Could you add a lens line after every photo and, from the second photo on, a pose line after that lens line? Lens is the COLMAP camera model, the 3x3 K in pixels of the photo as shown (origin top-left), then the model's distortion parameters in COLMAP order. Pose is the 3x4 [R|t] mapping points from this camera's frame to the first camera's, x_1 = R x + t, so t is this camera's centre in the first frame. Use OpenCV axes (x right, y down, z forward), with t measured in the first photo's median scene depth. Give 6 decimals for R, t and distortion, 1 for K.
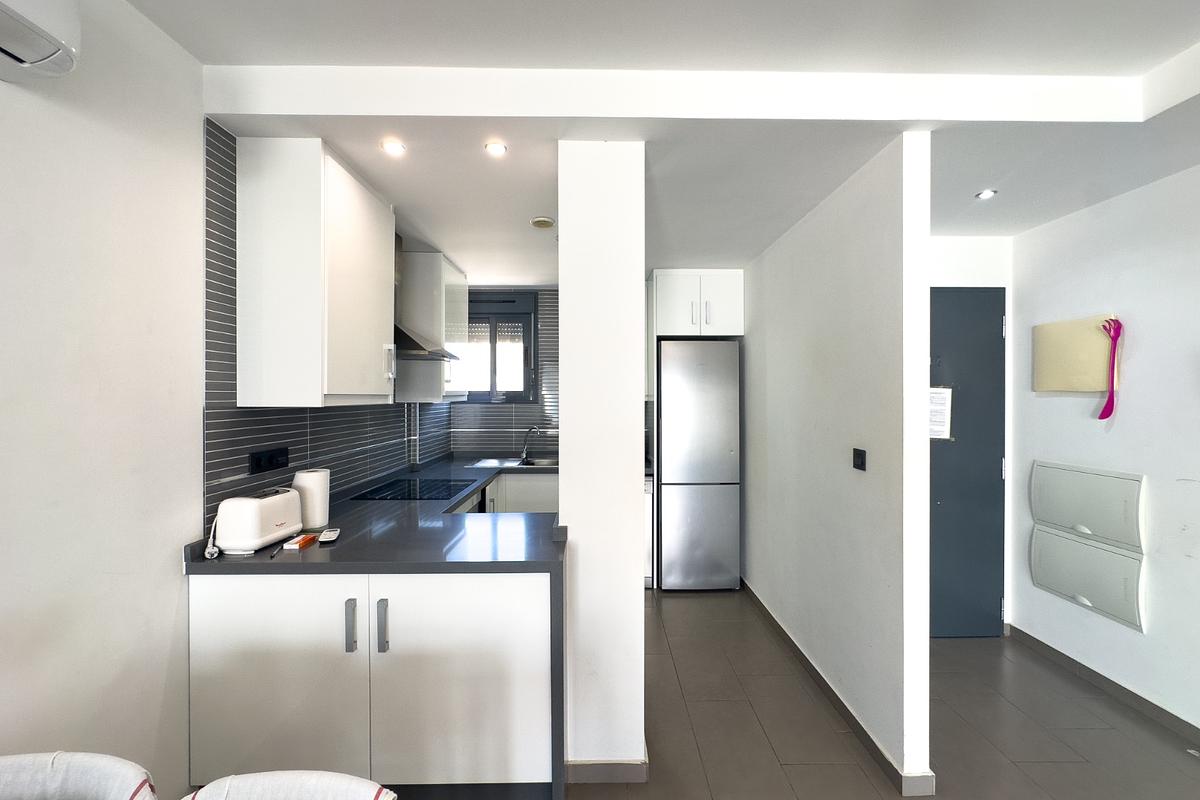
lens RADIAL K [[479.4, 0, 601.0], [0, 479.4, 395.8], [0, 0, 1]] dist [-0.000075, 0.000370]
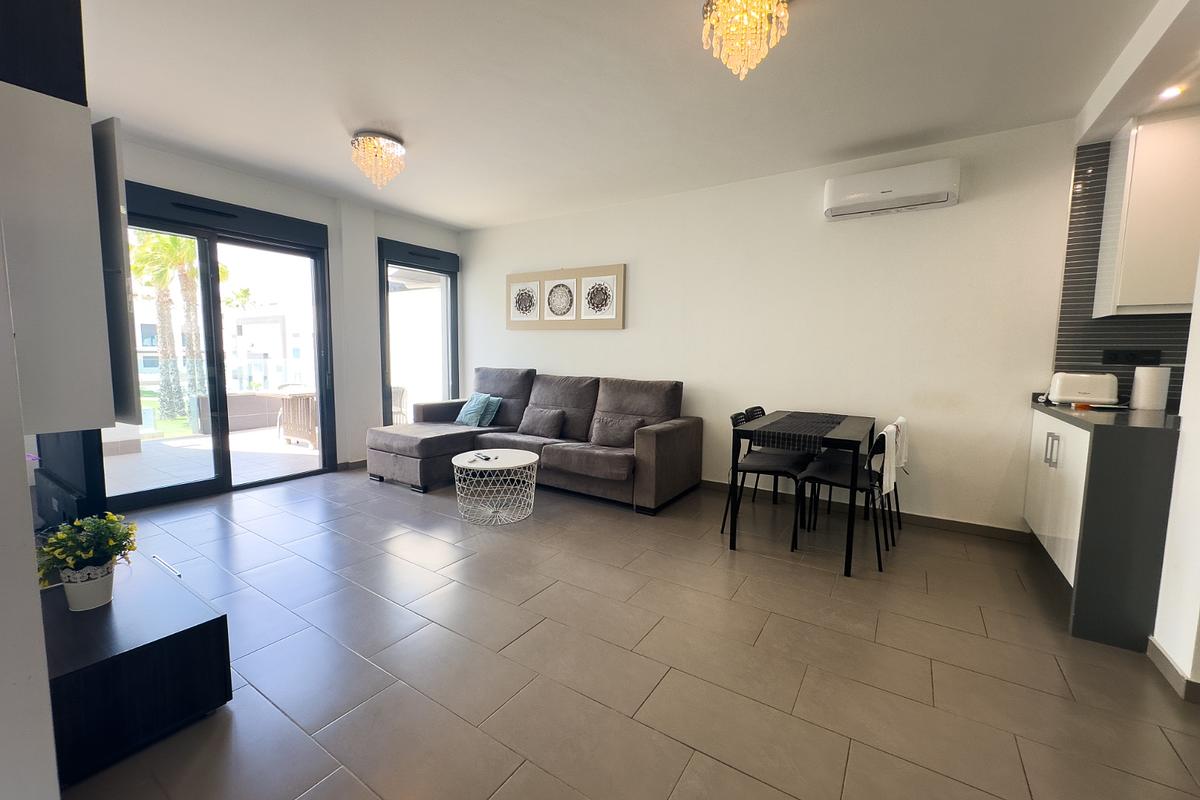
lens RADIAL K [[479.4, 0, 601.0], [0, 479.4, 395.8], [0, 0, 1]] dist [-0.000075, 0.000370]
pose [[-0.551131, 0.079211, -0.830651, 1.239046], [-0.004401, 0.995194, 0.097822, 0.109937], [0.834407, 0.057568, -0.548134, 0.464478]]
